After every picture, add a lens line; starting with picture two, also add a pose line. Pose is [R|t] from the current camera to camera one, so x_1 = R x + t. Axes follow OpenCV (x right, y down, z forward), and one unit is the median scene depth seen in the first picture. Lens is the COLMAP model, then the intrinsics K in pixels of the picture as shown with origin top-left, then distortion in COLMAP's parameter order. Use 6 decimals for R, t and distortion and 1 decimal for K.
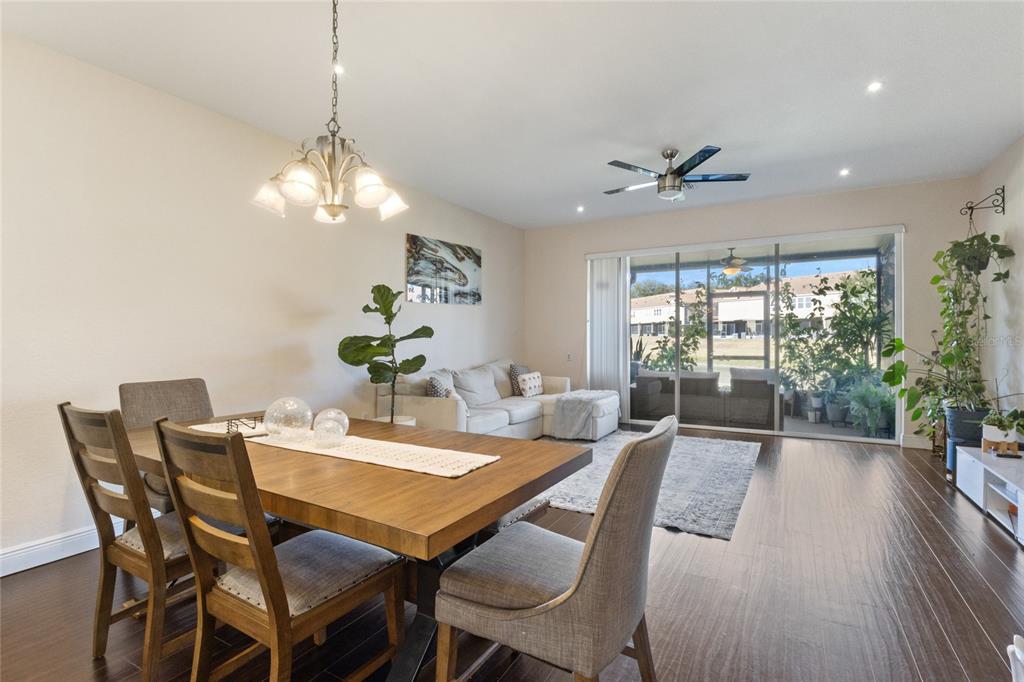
lens RADIAL K [[492.2, 0, 511.4], [0, 492.2, 349.5], [0, 0, 1]] dist [-0.013925, 0.000961]
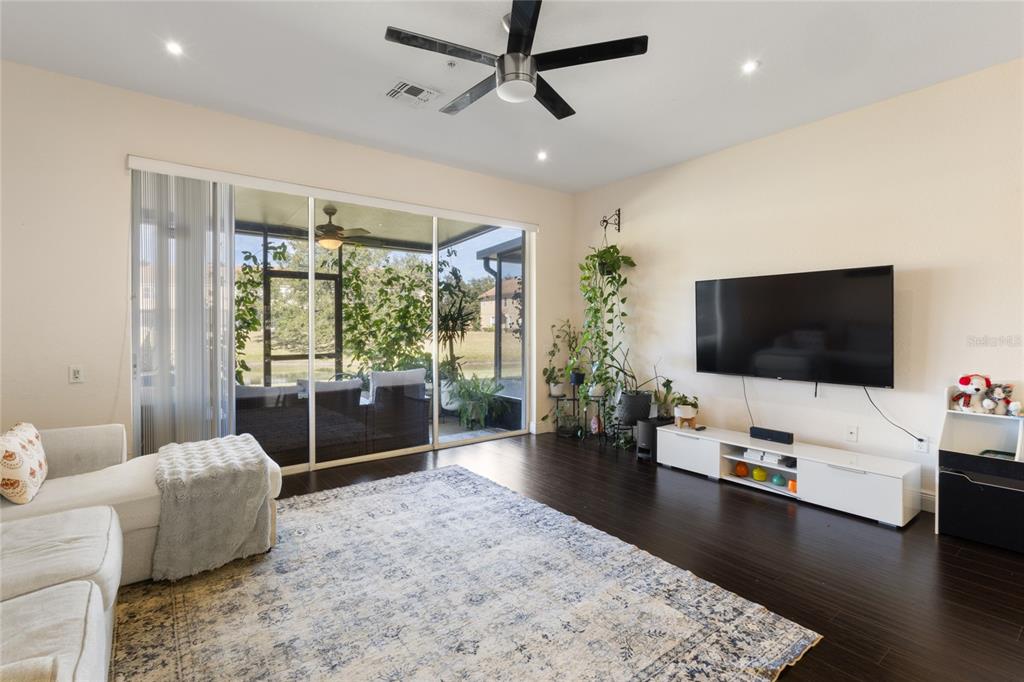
lens RADIAL K [[475.9, 0, 514.7], [0, 475.9, 338.2], [0, 0, 1]] dist [-0.002575, 0.000999]
pose [[0.382721, -0.014139, 0.923756, -0.150699], [0.021004, 0.999758, 0.006600, -0.015122], [-0.923625, 0.016876, 0.382926, 0.557371]]
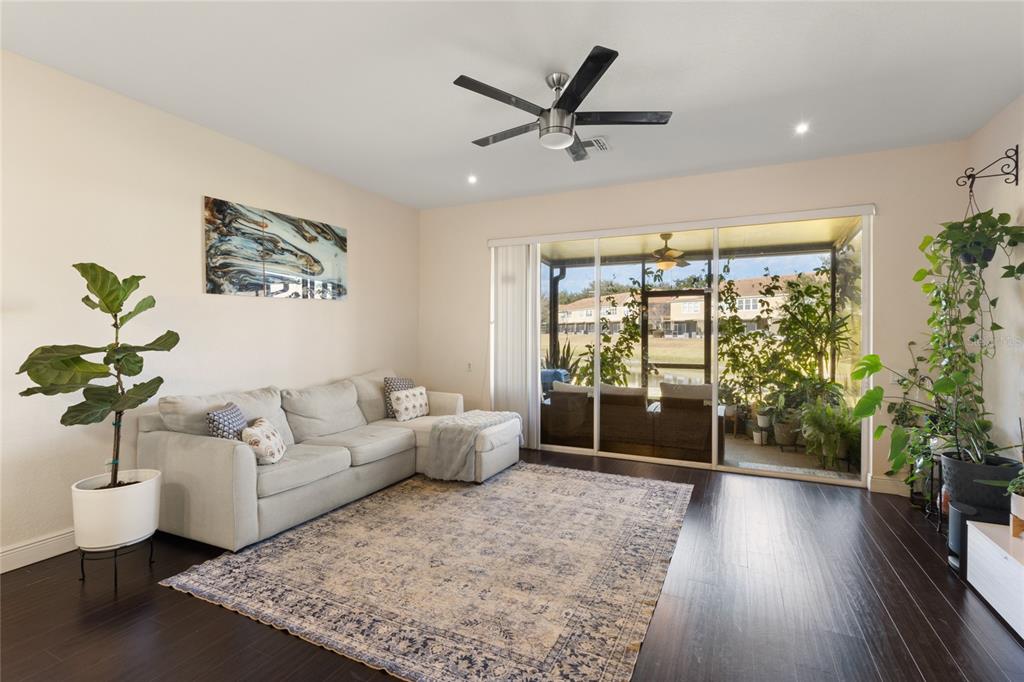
lens RADIAL K [[475.9, 0, 511.8], [0, 475.9, 341.9], [0, 0, 1]] dist [-0.002575, 0.000999]
pose [[0.997267, 0.009700, 0.073247, 0.152239], [-0.009108, 0.999923, -0.008402, -0.022725], [-0.073323, 0.007712, 0.997278, 0.248934]]
